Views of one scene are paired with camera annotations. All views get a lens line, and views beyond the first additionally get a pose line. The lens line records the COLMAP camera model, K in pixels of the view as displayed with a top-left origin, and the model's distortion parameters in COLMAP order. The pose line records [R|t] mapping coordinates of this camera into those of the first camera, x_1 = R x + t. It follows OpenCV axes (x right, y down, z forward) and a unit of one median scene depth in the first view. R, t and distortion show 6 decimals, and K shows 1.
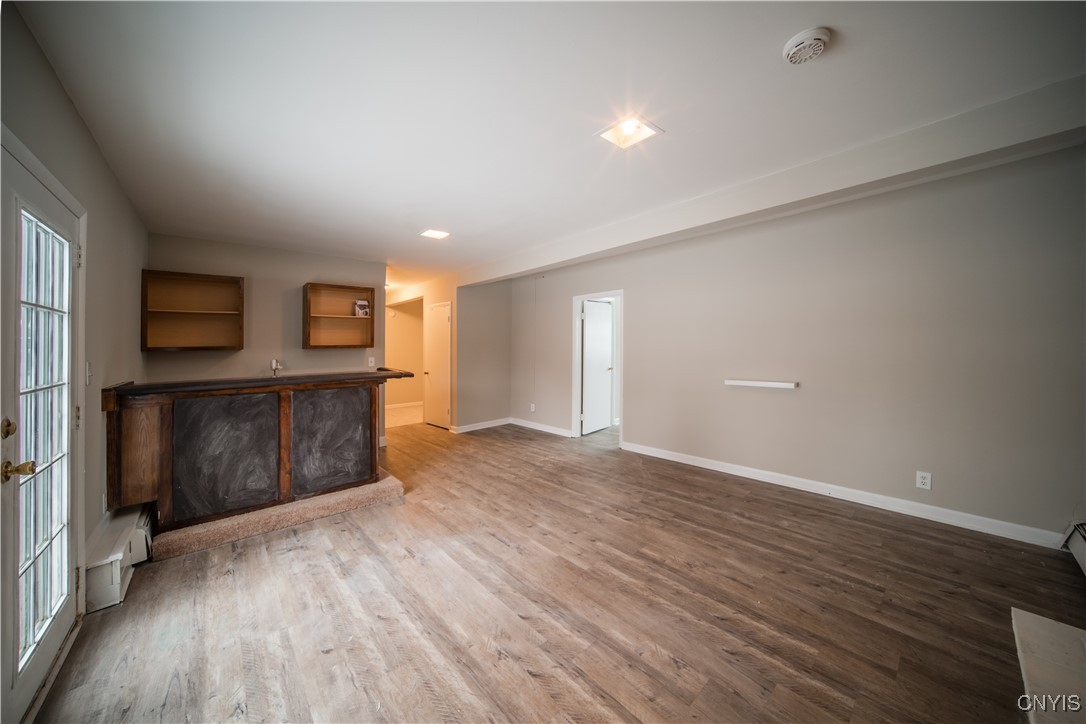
lens RADIAL K [[368.1, 0, 541.9], [0, 368.1, 354.3], [0, 0, 1]] dist [-0.010533, 0.000577]
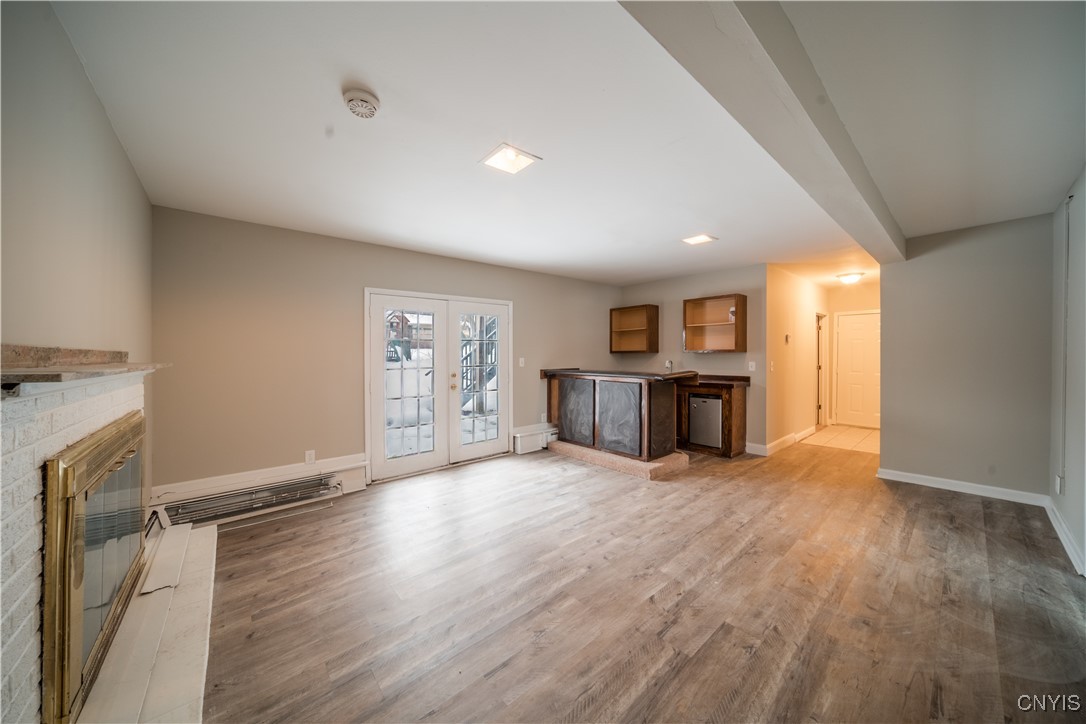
lens RADIAL K [[368.1, 0, 543.6], [0, 368.1, 351.7], [0, 0, 1]] dist [-0.010533, 0.000577]
pose [[-0.010609, 0.006046, -0.999925, 0.871263], [-0.007523, 0.999953, 0.006126, -0.032116], [0.999915, 0.007588, -0.010563, 0.732310]]
